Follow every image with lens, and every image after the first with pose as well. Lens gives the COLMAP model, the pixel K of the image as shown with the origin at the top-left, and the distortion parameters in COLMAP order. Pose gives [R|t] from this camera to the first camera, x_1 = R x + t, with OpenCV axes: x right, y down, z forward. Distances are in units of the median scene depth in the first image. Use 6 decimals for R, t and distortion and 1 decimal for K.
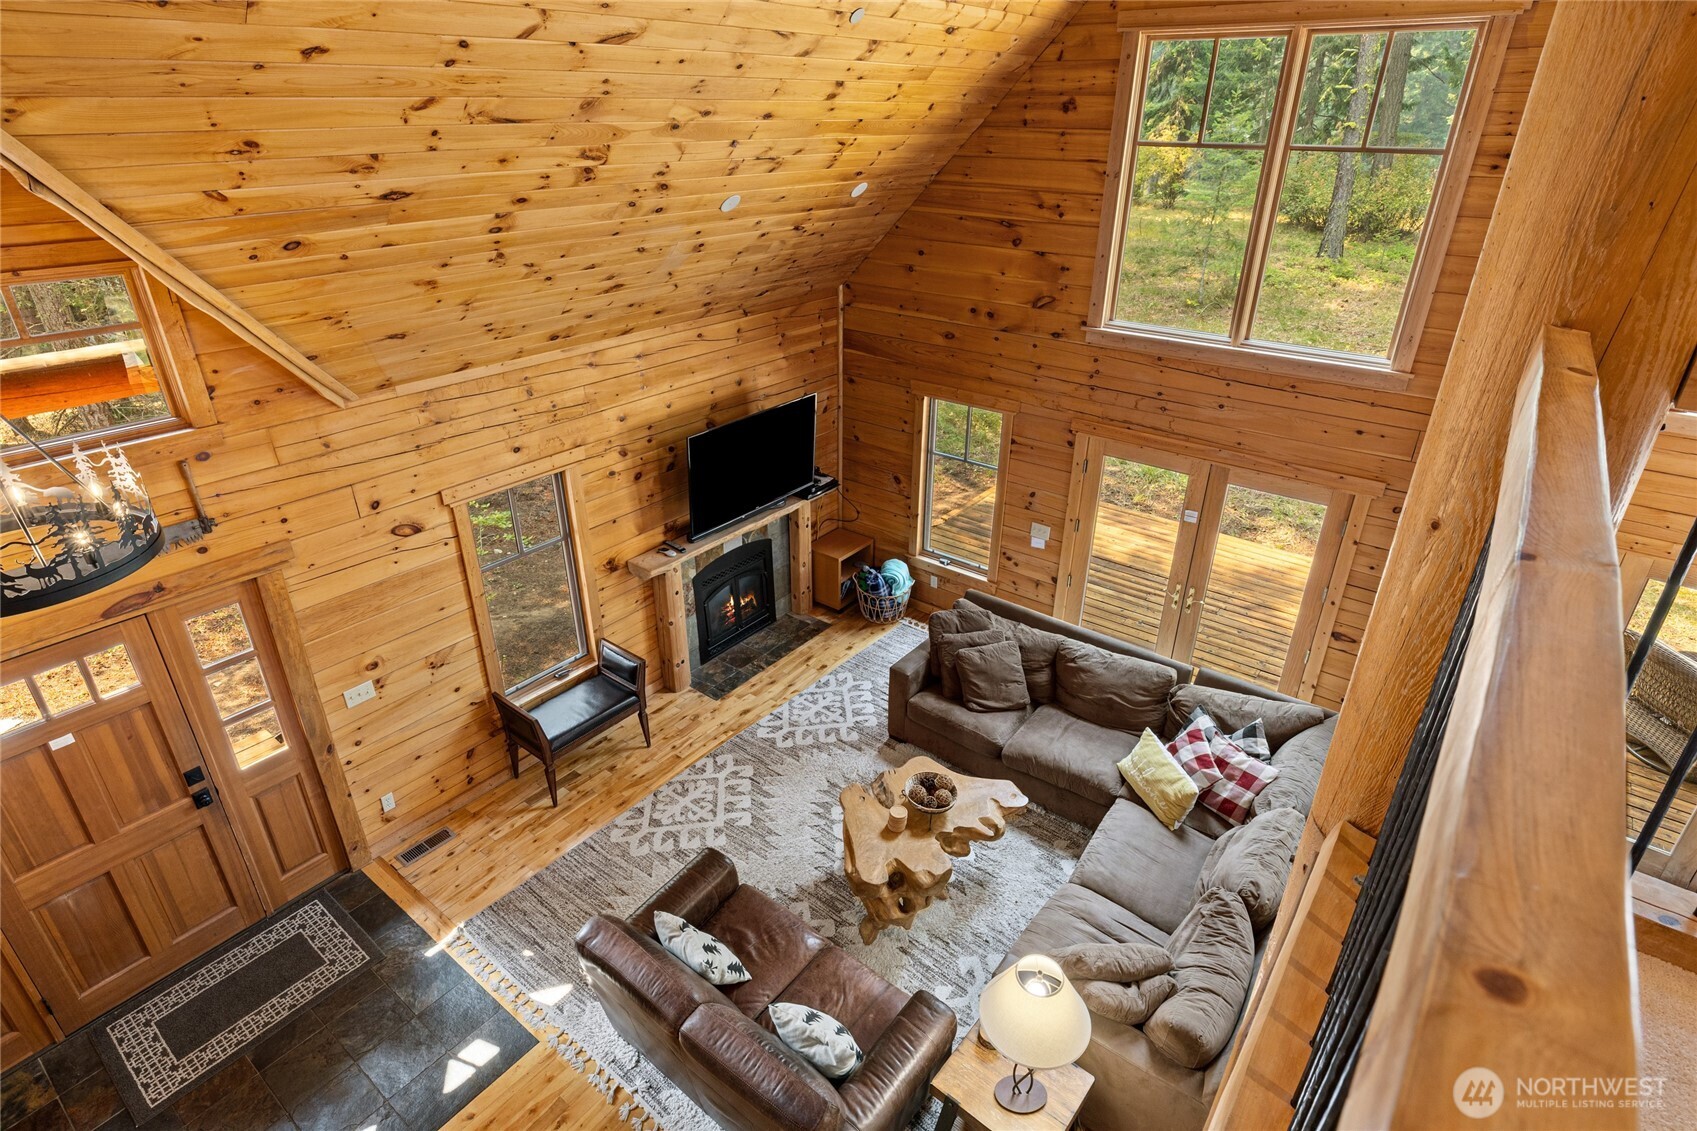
lens RADIAL K [[882.2, 0, 845.9], [0, 882.2, 561.1], [0, 0, 1]] dist [-0.001073, -0.000257]
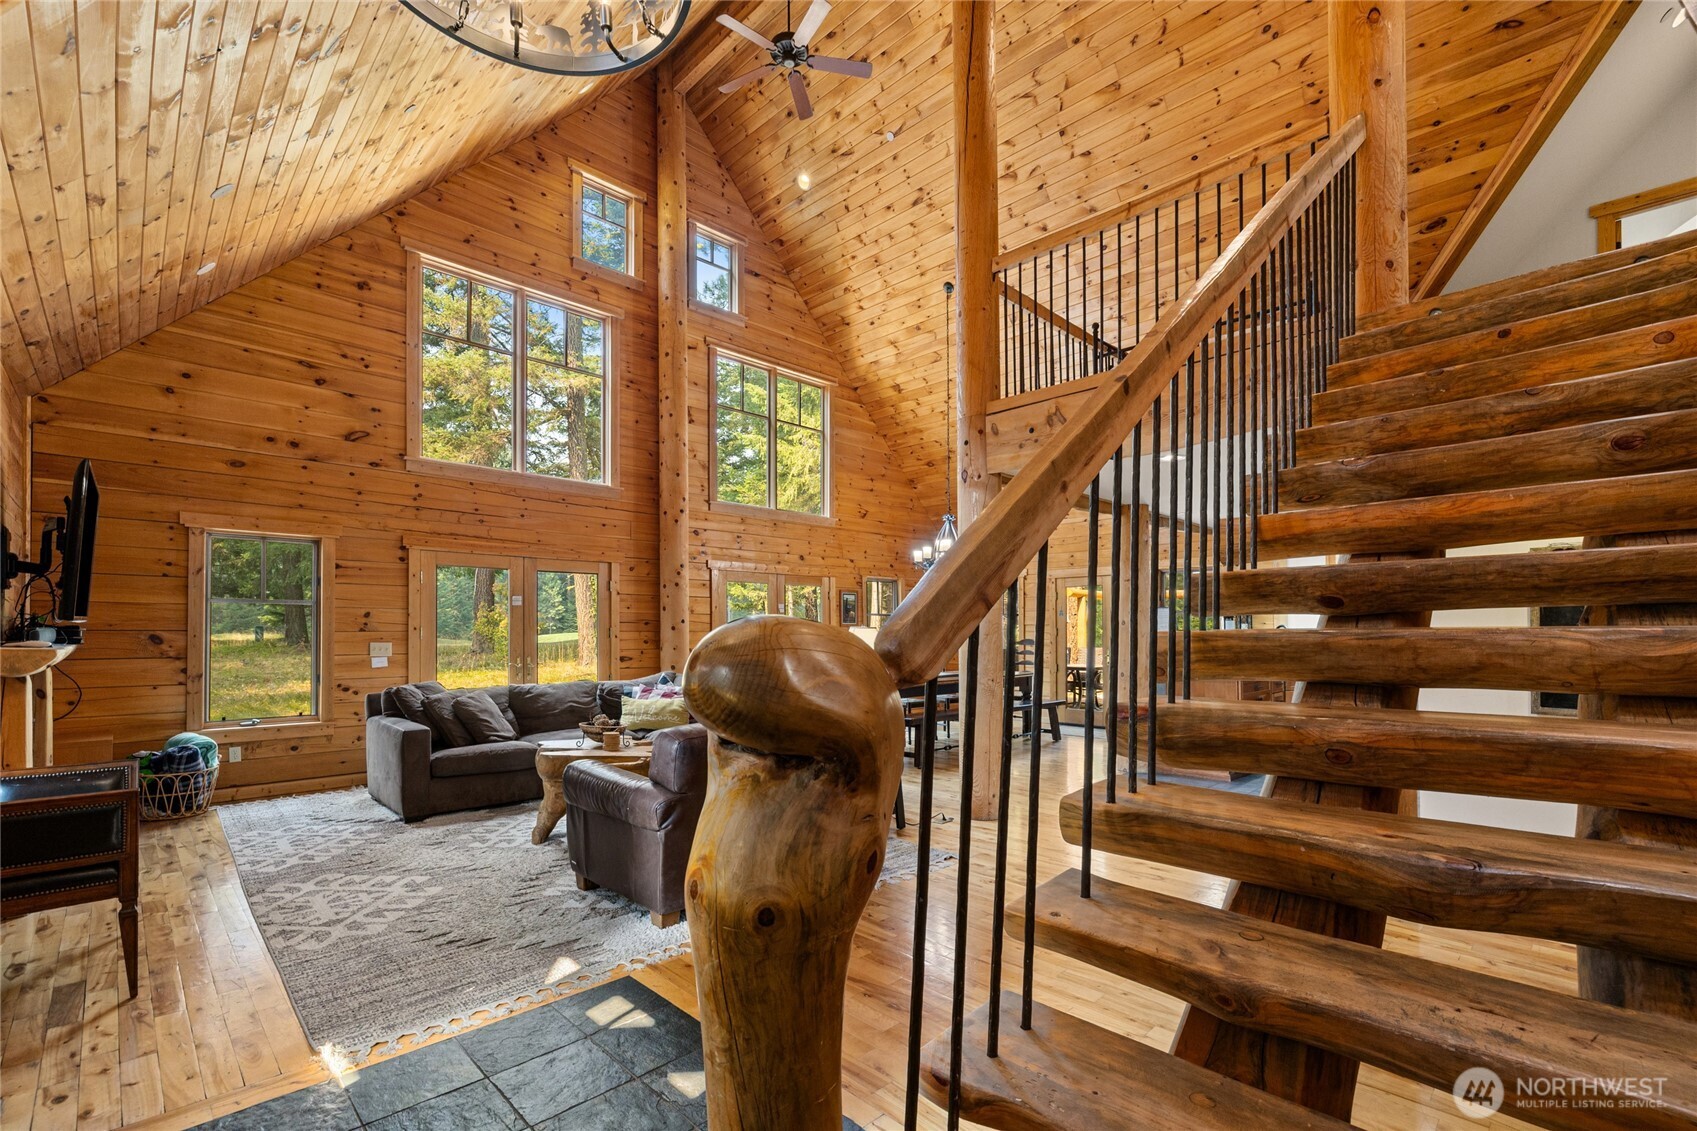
lens RADIAL K [[747.9, 0, 849.2], [0, 747.9, 629.6], [0, 0, 1]] dist [-0.000928, -0.000203]
pose [[0.135605, -0.003372, 0.990757, -0.667583], [0.450517, 0.890841, -0.058630, 0.282784], [-0.882409, 0.454303, 0.122321, 0.435877]]
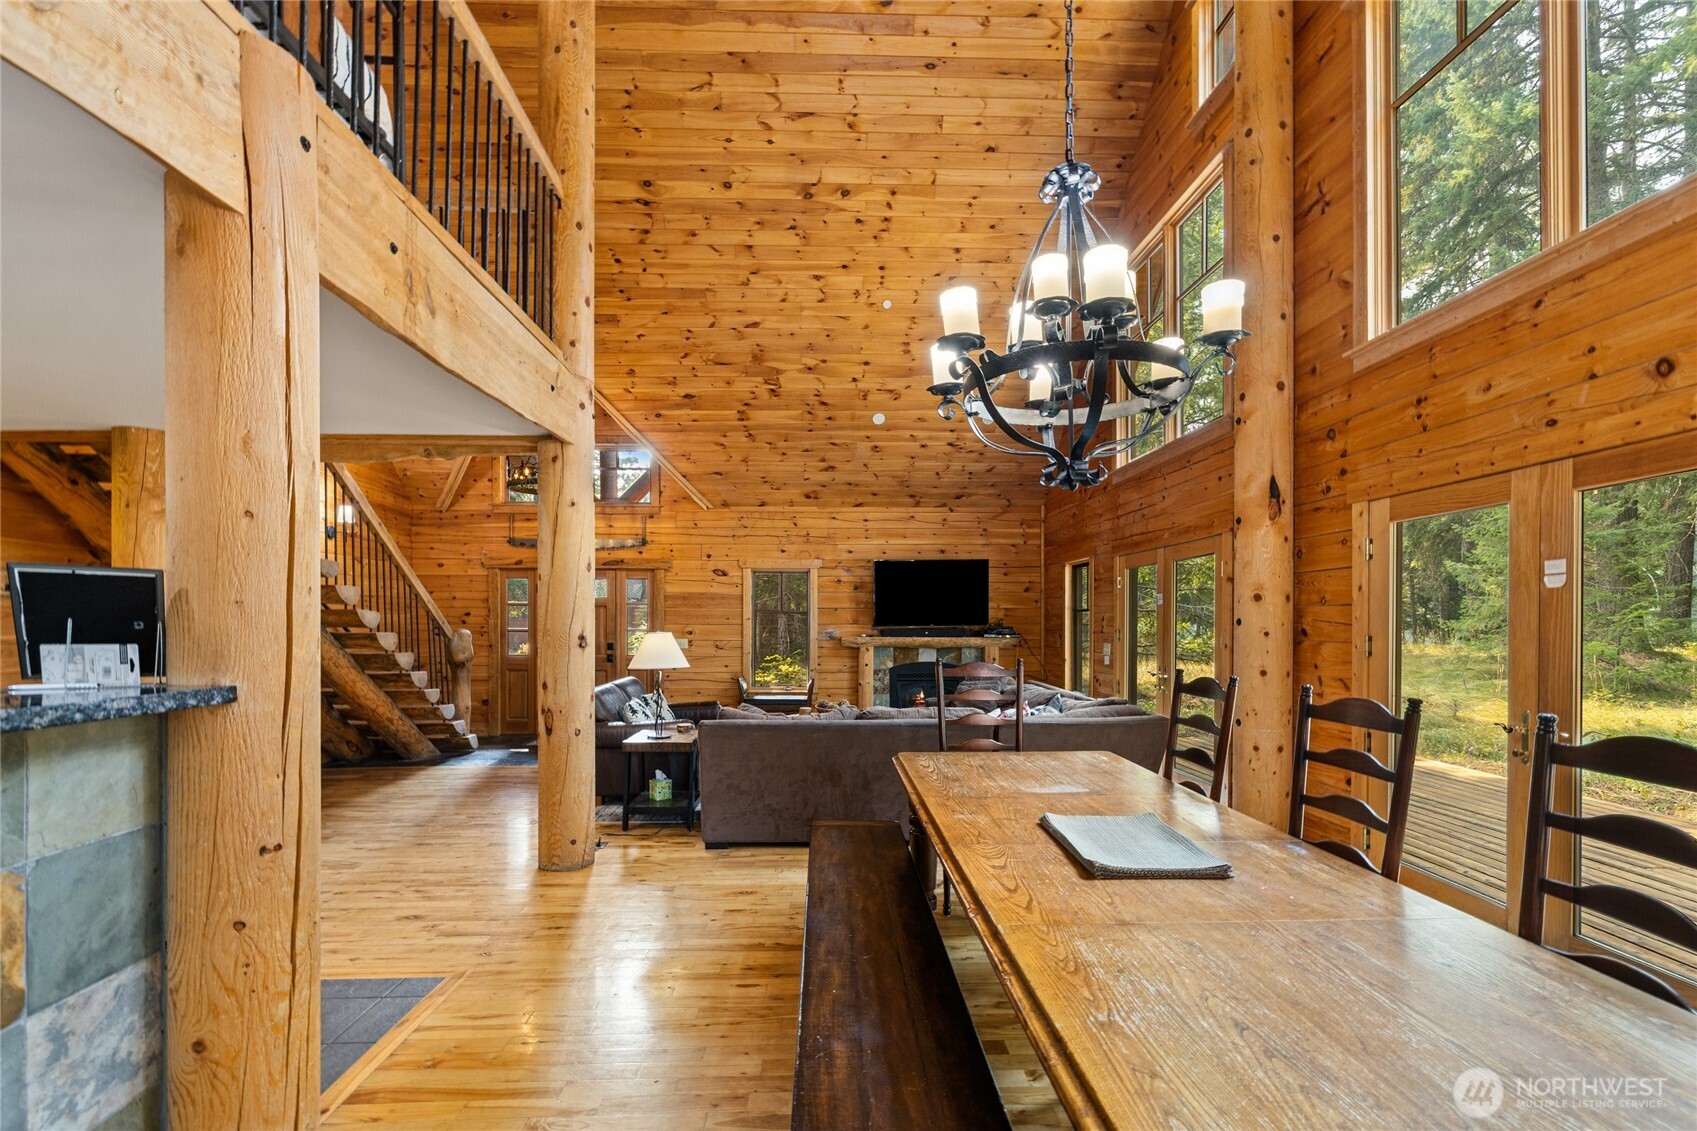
lens RADIAL K [[747.9, 0, 849.2], [0, 747.9, 629.6], [0, 0, 1]] dist [-0.000928, -0.000203]
pose [[0.641641, 0.001354, -0.767004, 0.876296], [-0.343929, 0.894337, -0.286137, 0.399761], [0.685572, 0.447393, 0.574309, 0.186209]]
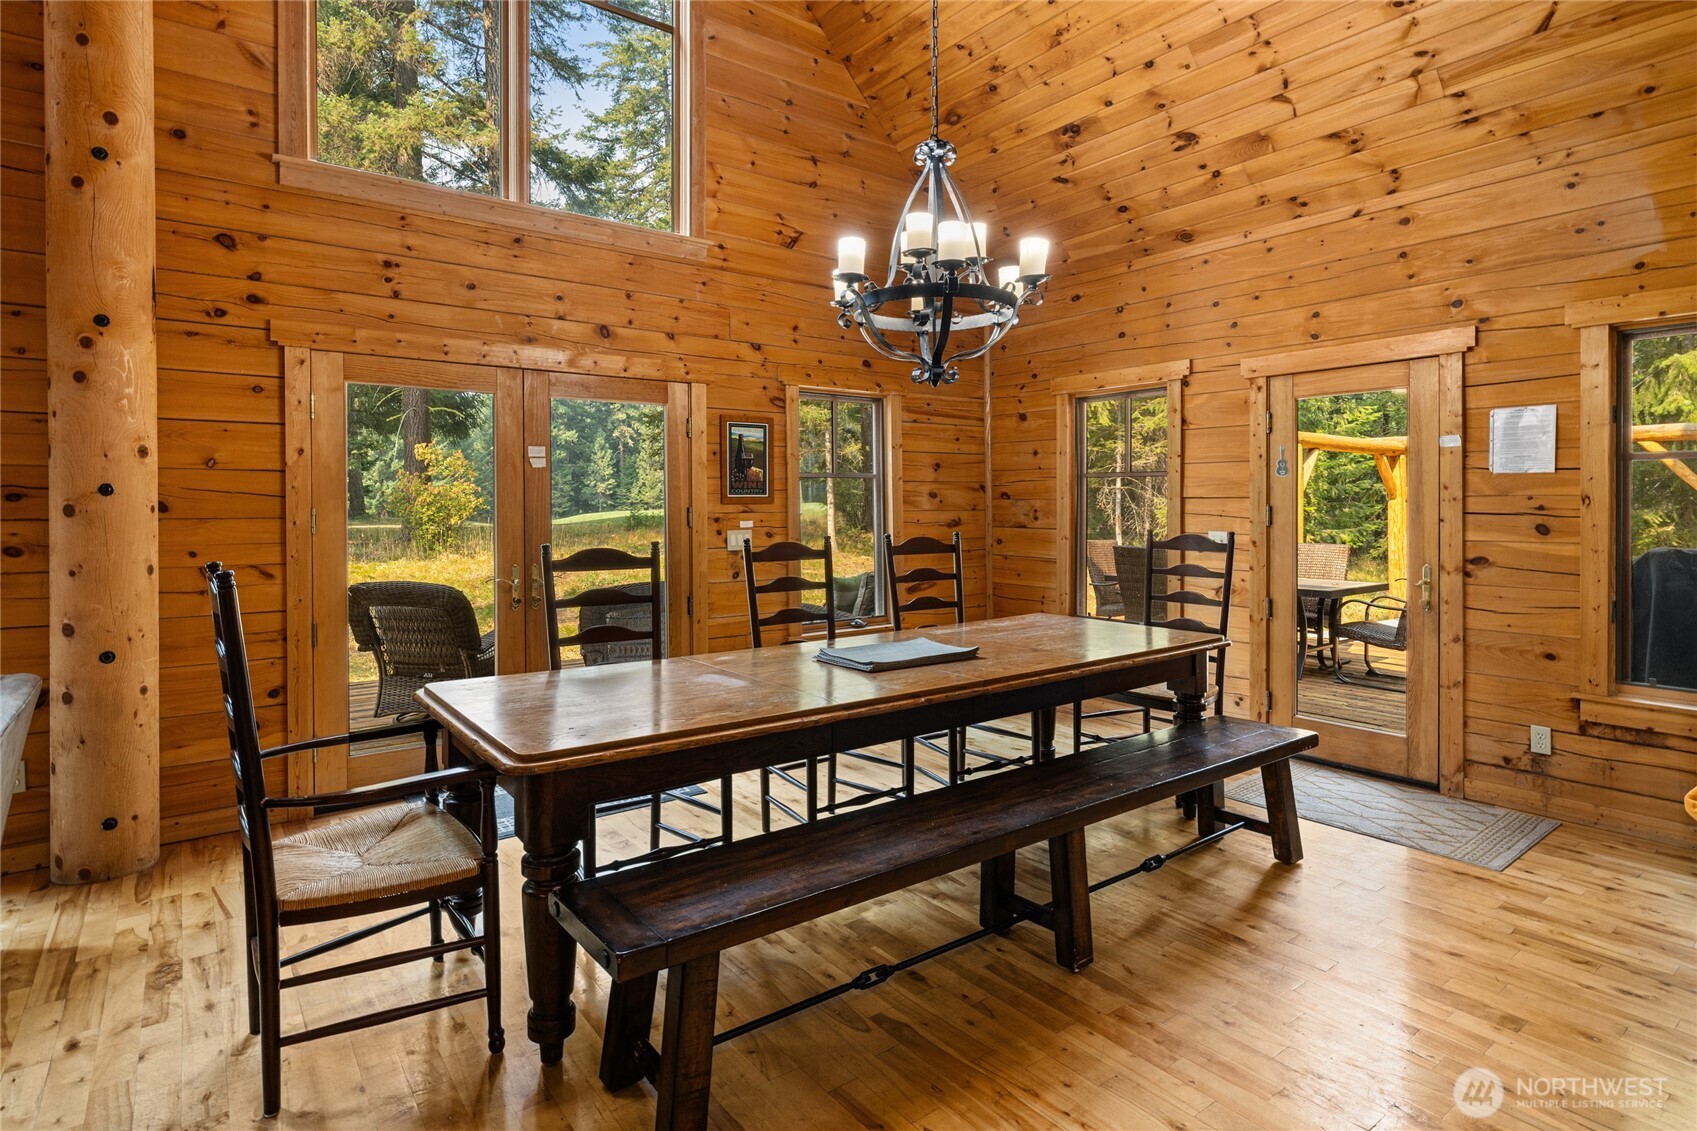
lens RADIAL K [[891.5, 0, 869.2], [0, 891.5, 508.0], [0, 0, 1]] dist [-0.000183, -0.000075]
pose [[0.244377, -0.005151, 0.969667, 0.187591], [0.443365, 0.889930, -0.107011, 0.320075], [-0.862385, 0.456067, 0.219762, 0.361519]]
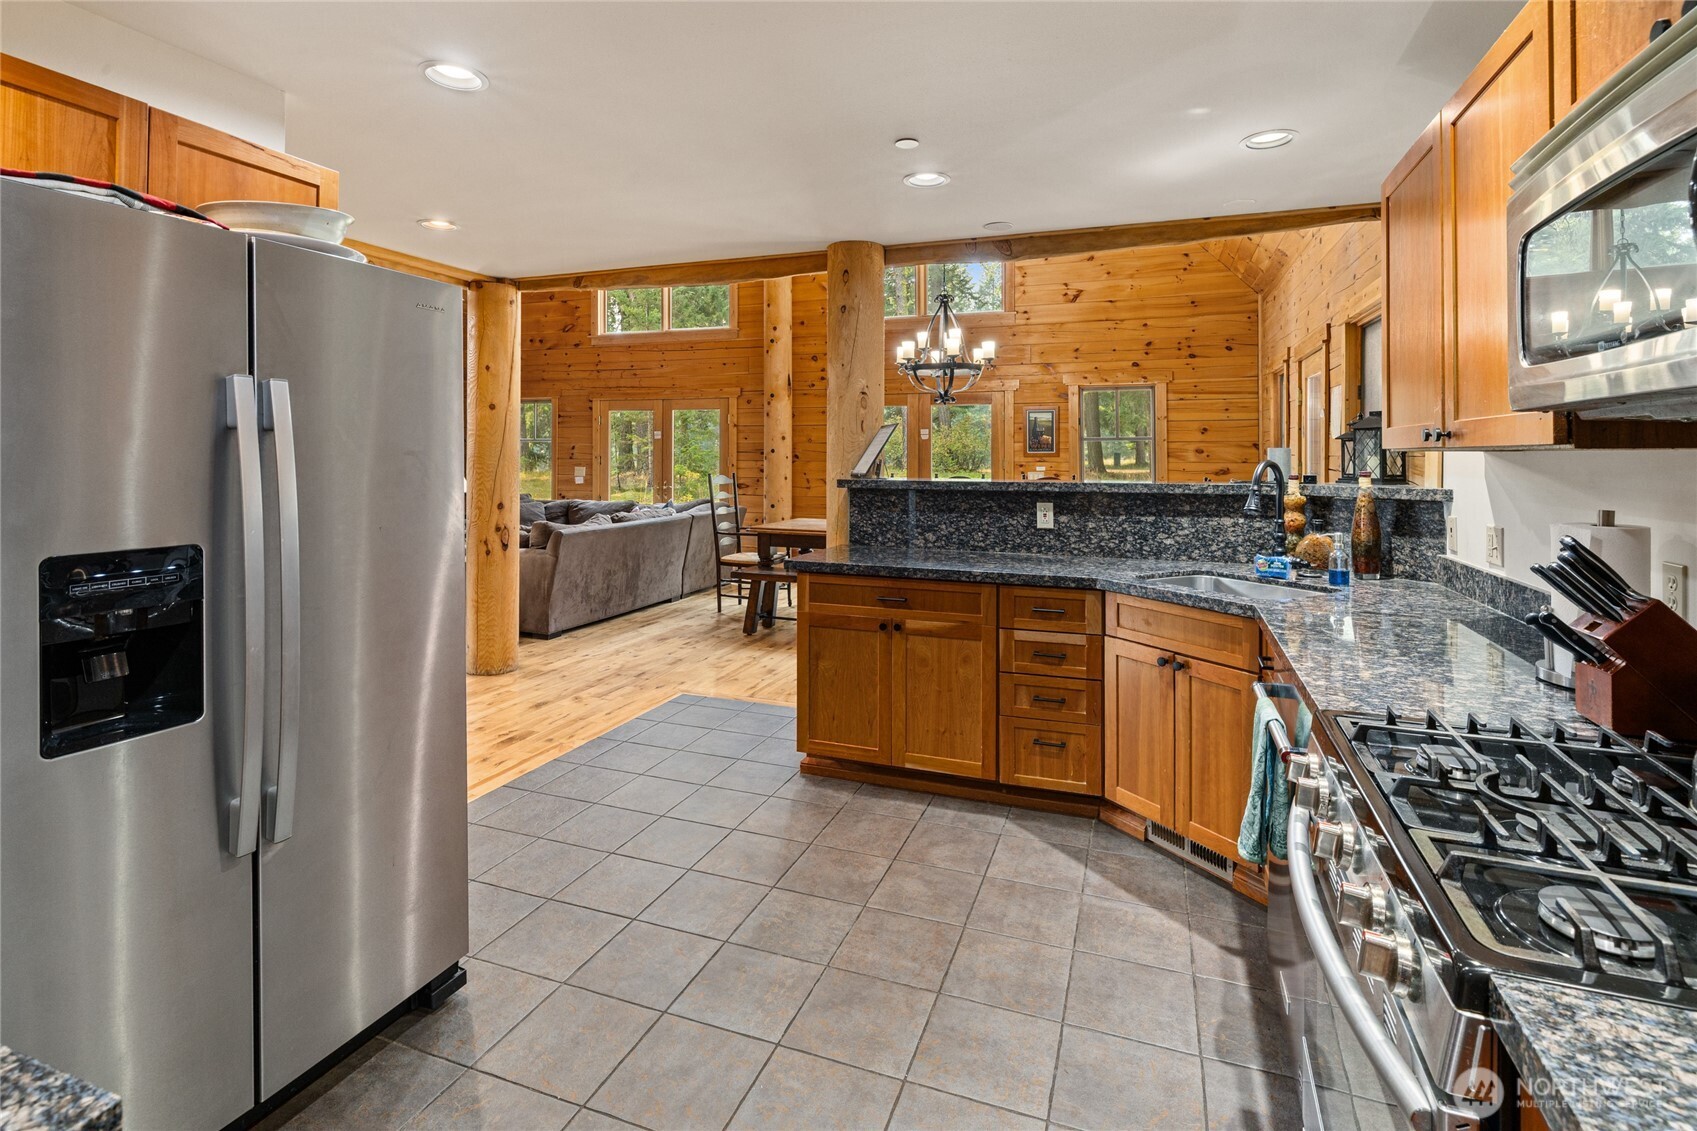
lens RADIAL K [[806.0, 0, 846.9], [0, 806.0, 455.4], [0, 0, 1]] dist [-0.012313, -0.000019]
pose [[0.954319, -0.000153, 0.298791, 0.278108], [0.135006, 0.892318, -0.430745, 0.687097], [-0.266551, 0.451407, 0.851577, -0.372619]]
